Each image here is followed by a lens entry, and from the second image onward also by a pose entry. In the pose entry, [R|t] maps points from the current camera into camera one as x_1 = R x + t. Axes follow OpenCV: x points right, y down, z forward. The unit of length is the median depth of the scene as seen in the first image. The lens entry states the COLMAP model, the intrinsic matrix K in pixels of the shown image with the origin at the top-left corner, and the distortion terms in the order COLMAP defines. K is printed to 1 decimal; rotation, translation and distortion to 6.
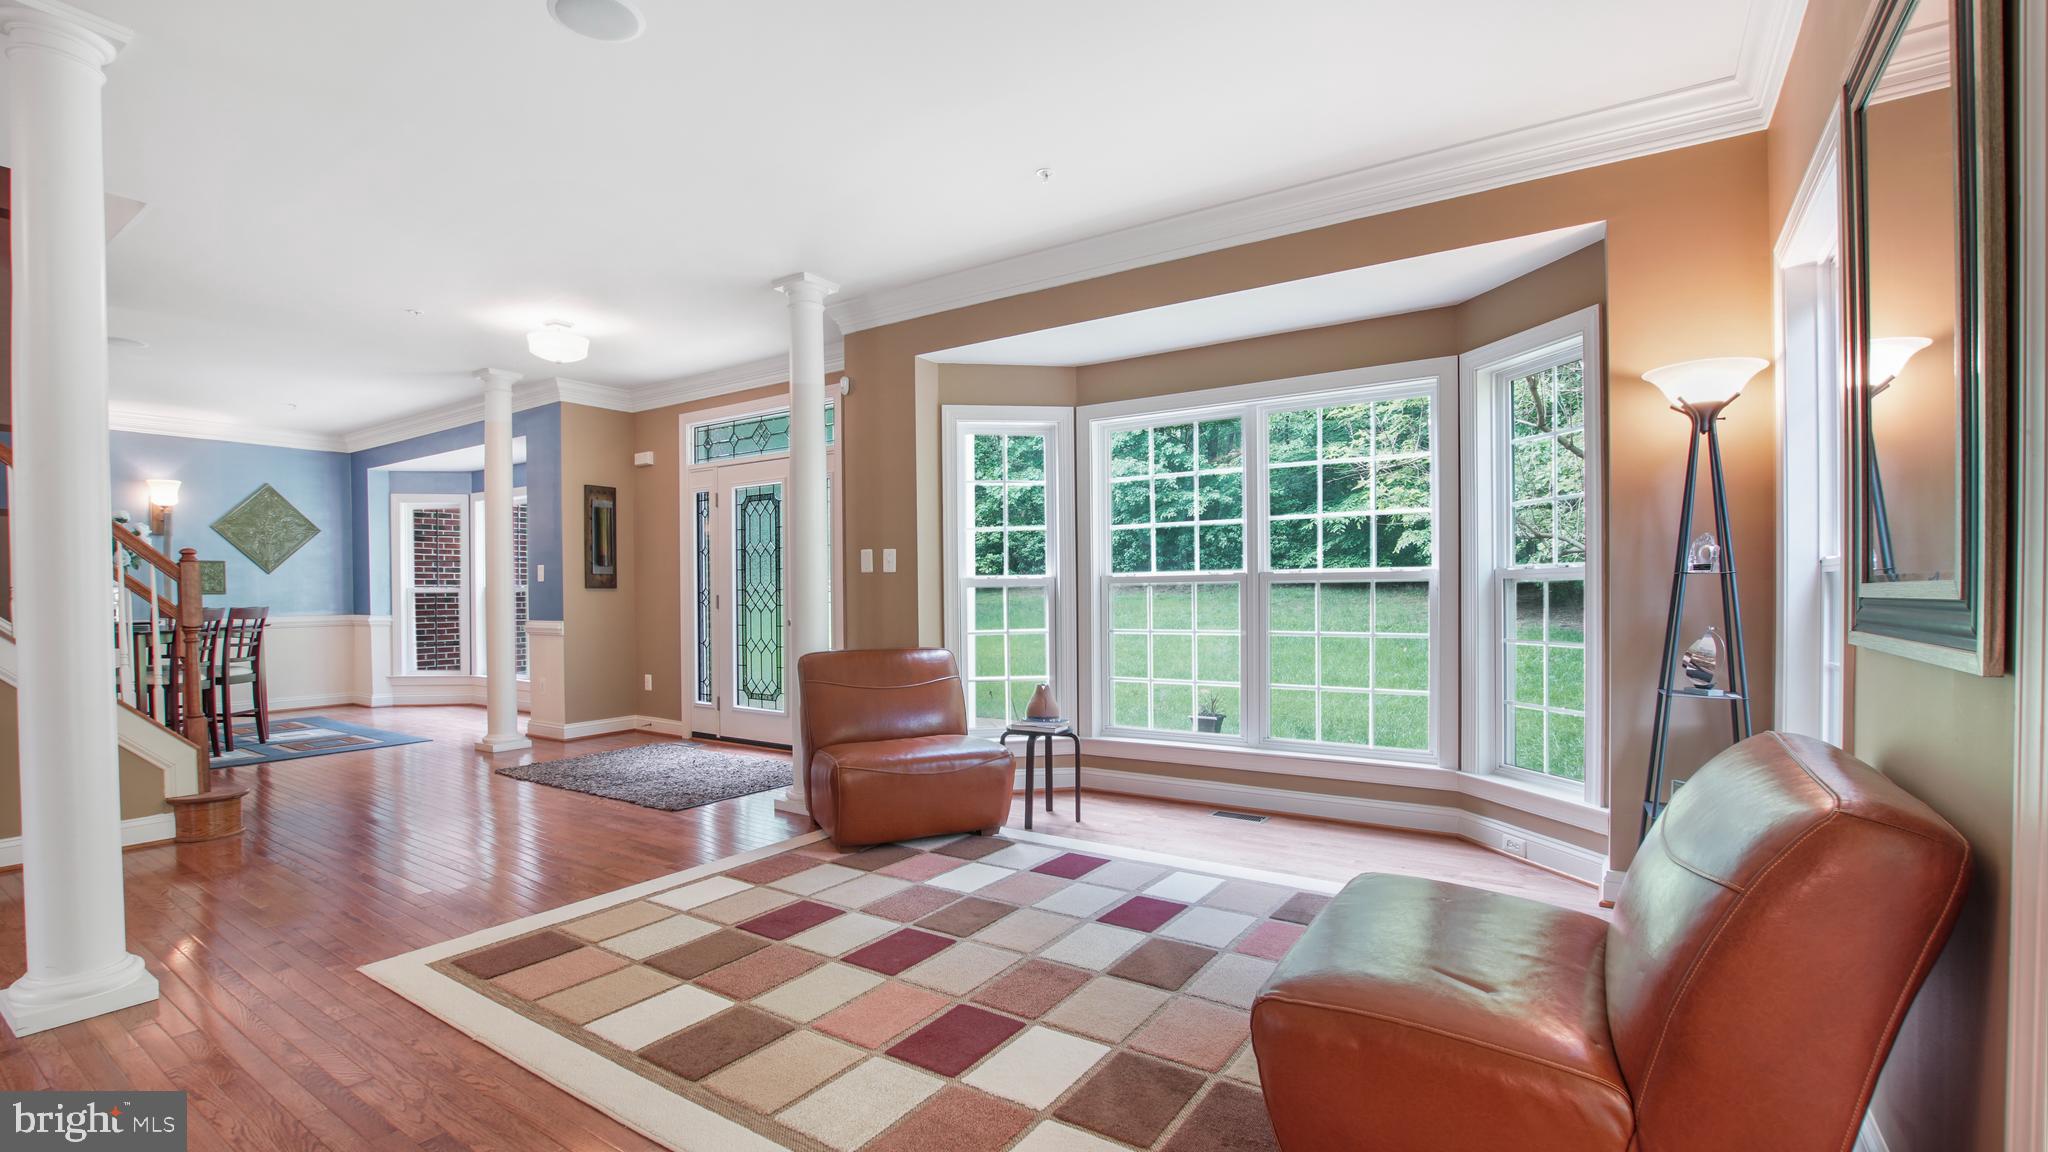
lens RADIAL K [[909.1, 0, 1023.5], [0, 909.1, 599.1], [0, 0, 1]] dist [-0.028434, 0.000281]
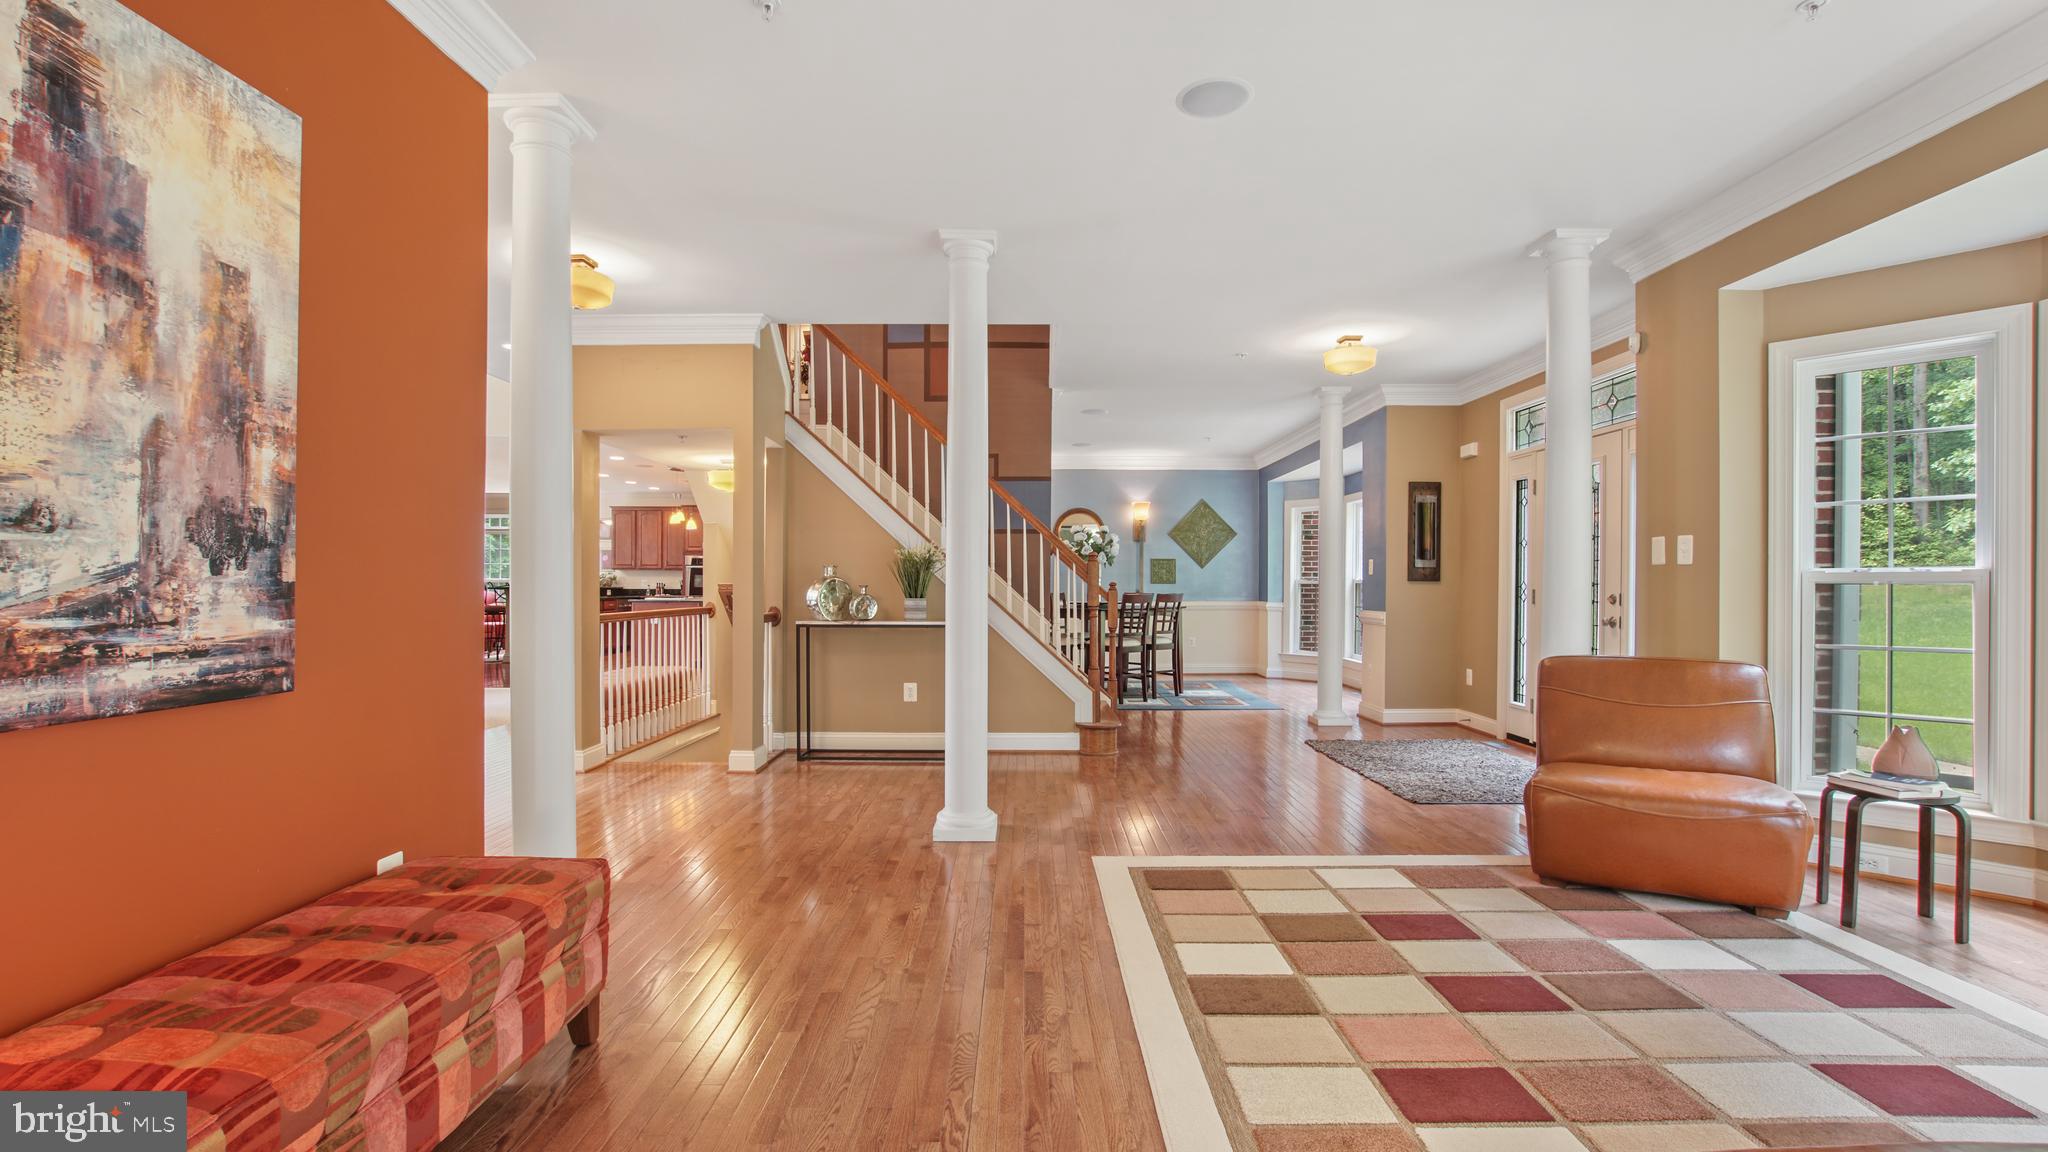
lens RADIAL K [[908.1, 0, 1022.2], [0, 908.1, 588.6], [0, 0, 1]] dist [-0.030163, 0.011093]
pose [[0.555714, 0.013151, -0.831269, 0.192817], [-0.015313, 0.999867, 0.005581, -0.003547], [0.831232, 0.009627, 0.555842, 0.070019]]
